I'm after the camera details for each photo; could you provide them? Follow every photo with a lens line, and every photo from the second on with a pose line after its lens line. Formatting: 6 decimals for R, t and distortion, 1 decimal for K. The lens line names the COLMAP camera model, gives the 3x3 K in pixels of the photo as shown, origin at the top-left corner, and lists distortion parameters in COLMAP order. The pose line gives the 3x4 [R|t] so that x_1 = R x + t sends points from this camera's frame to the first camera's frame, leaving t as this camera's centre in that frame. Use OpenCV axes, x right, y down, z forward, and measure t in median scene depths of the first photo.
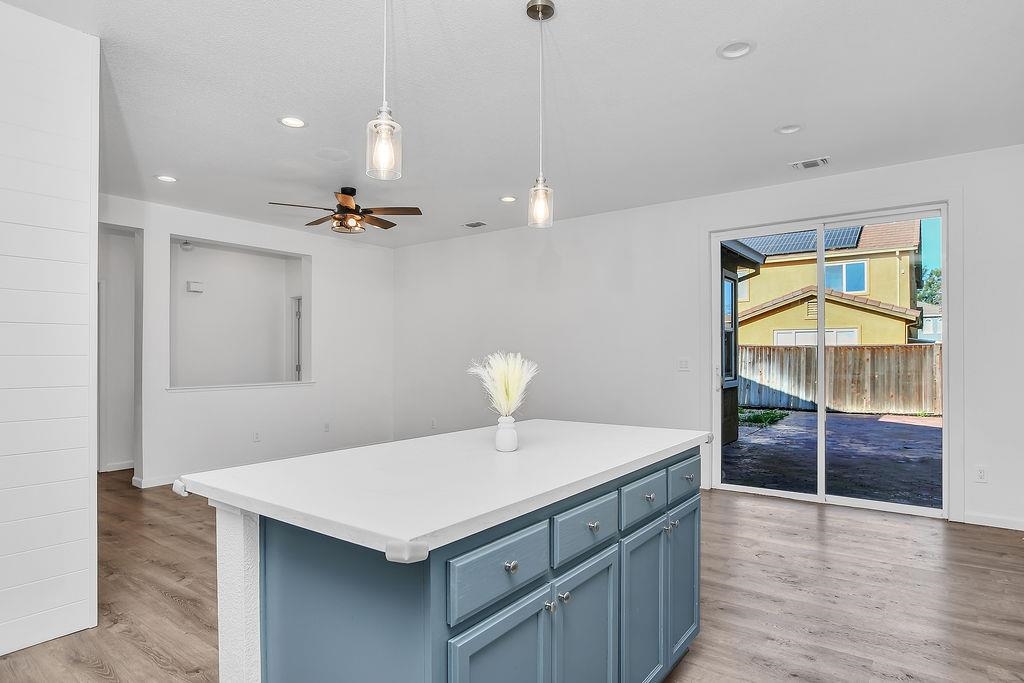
lens RADIAL K [[582.6, 0, 514.8], [0, 582.6, 350.9], [0, 0, 1]] dist [-0.020028, 0.006474]
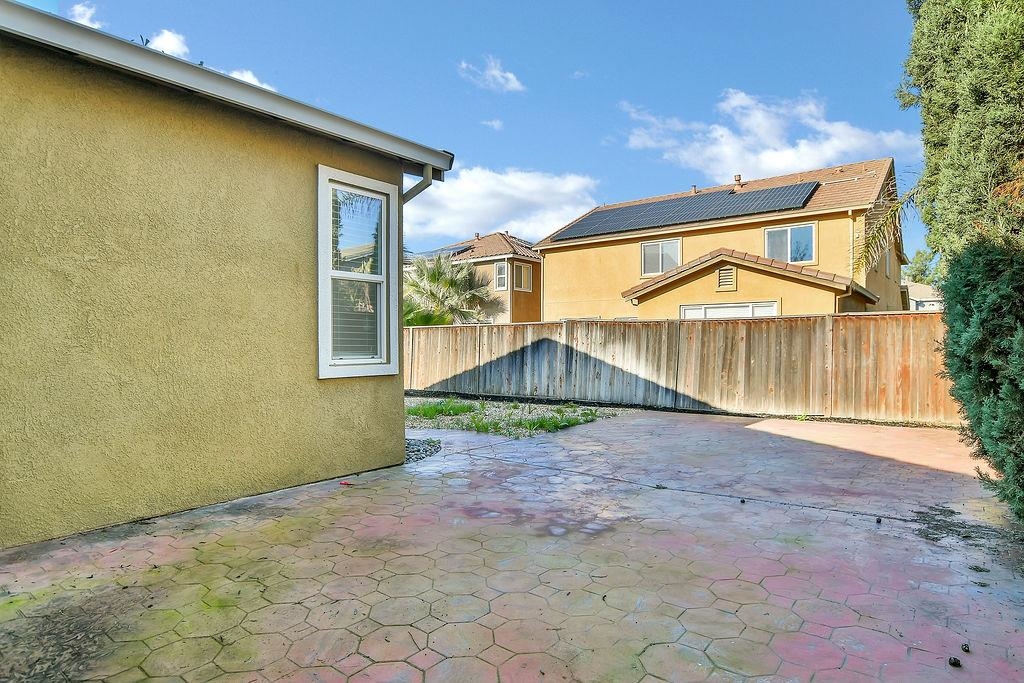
lens RADIAL K [[575.7, 0, 512.2], [0, 575.7, 342.9], [0, 0, 1]] dist [-0.012524, 0.002374]
pose [[0.999225, 0.002920, -0.039249, 0.329122], [-0.002683, 0.999978, 0.006102, 0.015885], [0.039266, -0.005992, 0.999211, 0.260207]]
